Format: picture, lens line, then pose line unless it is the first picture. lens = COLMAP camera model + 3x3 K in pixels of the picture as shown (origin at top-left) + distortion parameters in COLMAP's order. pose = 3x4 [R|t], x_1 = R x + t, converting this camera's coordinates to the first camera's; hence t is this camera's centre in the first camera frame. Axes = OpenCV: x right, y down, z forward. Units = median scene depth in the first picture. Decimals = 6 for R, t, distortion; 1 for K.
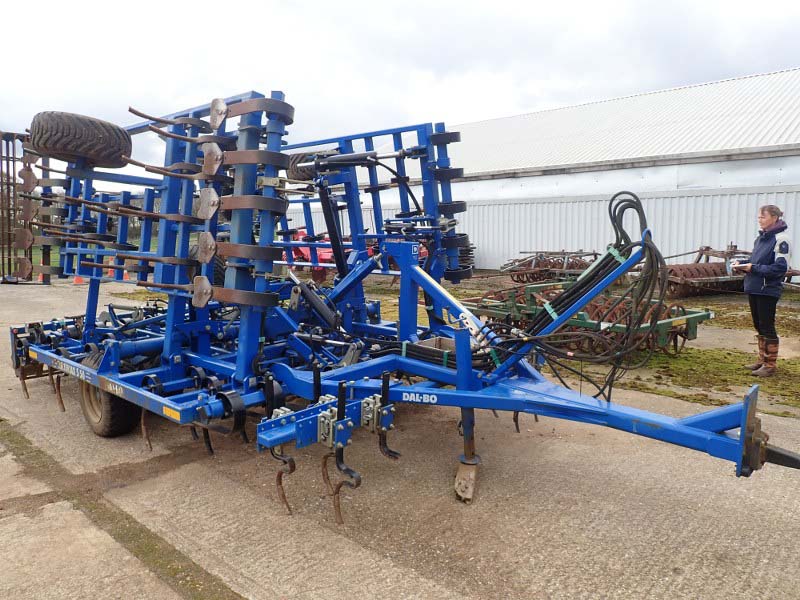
lens RADIAL K [[588.0, 0, 400.0], [0, 588.0, 300.0], [0, 0, 1]] dist [0.001919, -0.000276]
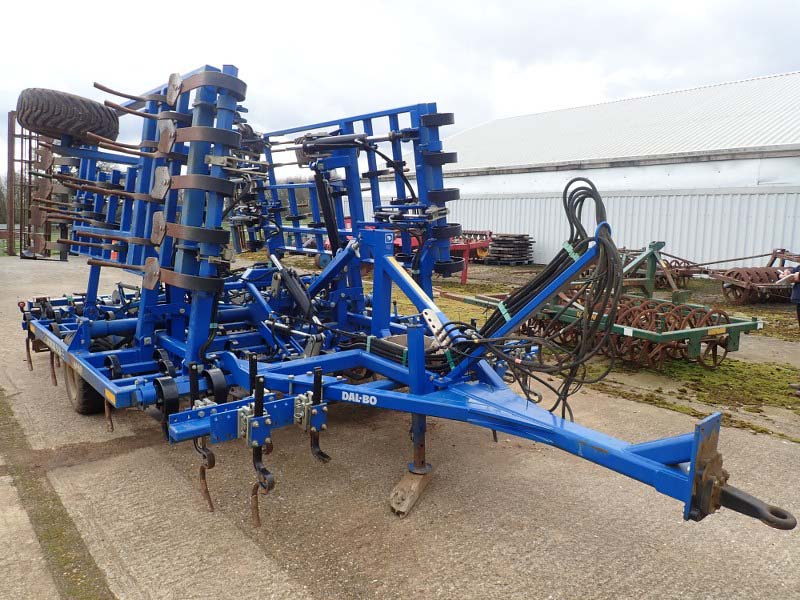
lens RADIAL K [[588.0, 0, 400.0], [0, 588.0, 300.0], [0, 0, 1]] dist [0.001919, -0.000276]
pose [[0.990796, 0.048130, -0.126519, 0.180050], [-0.046171, 0.998765, 0.018373, -0.006621], [0.127247, -0.012362, 0.991794, 0.081893]]
